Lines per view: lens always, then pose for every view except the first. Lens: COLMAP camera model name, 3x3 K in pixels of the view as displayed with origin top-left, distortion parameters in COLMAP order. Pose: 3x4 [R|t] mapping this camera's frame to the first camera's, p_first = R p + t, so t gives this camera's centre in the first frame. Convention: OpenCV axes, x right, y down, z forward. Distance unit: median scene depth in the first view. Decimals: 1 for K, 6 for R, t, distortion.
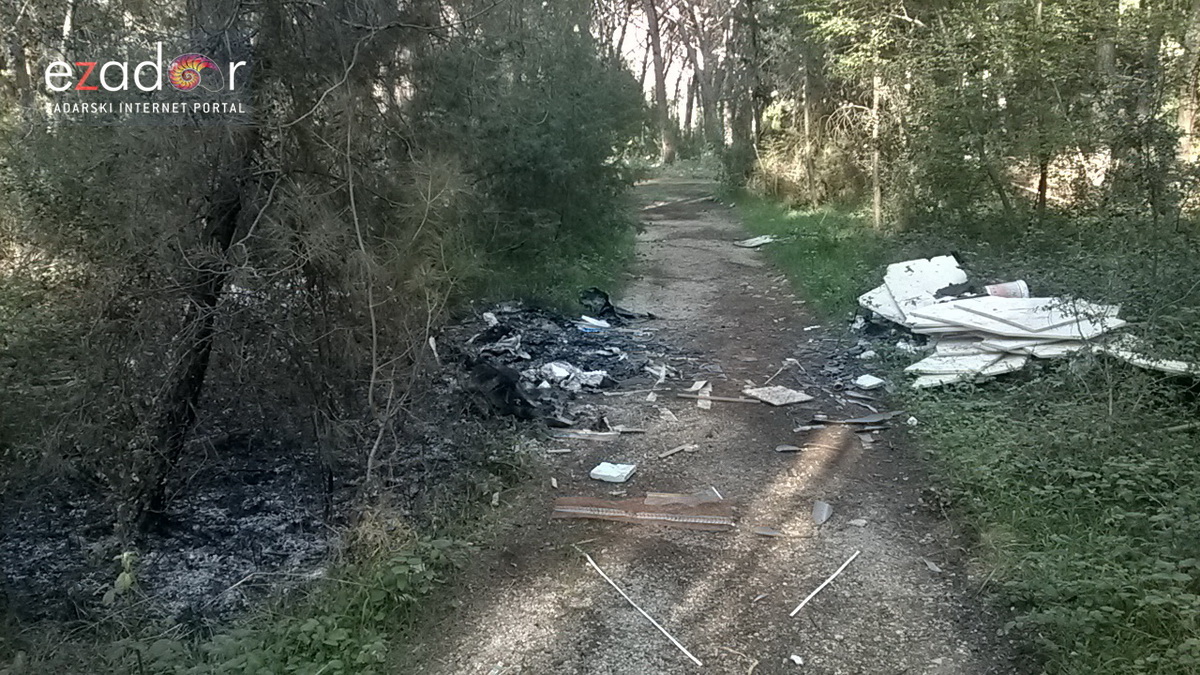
lens RADIAL K [[1032.8, 0, 600.0], [0, 1032.8, 337.5], [0, 0, 1]] dist [-0.004711, -0.004808]
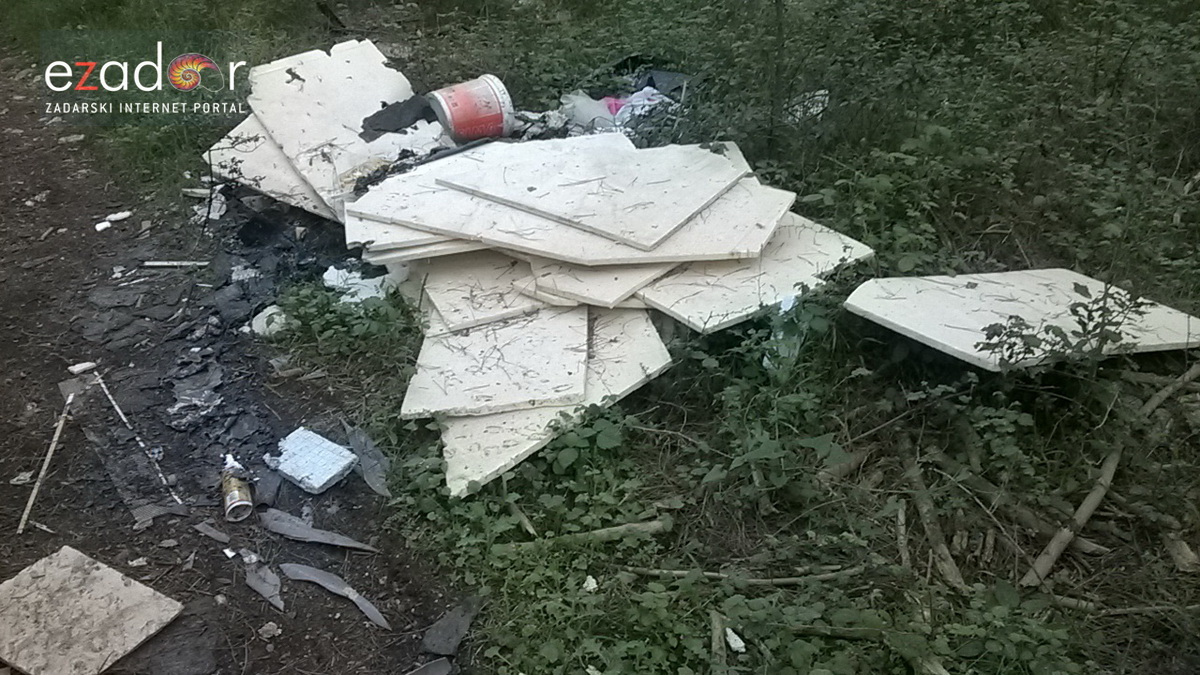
lens RADIAL K [[1032.8, 0, 600.0], [0, 1032.8, 337.5], [0, 0, 1]] dist [-0.004711, -0.004808]
pose [[0.796758, -0.244277, 0.552725, 0.121089], [0.087533, 0.951663, 0.294408, -0.086096], [-0.597925, -0.186191, 0.779627, 0.543075]]
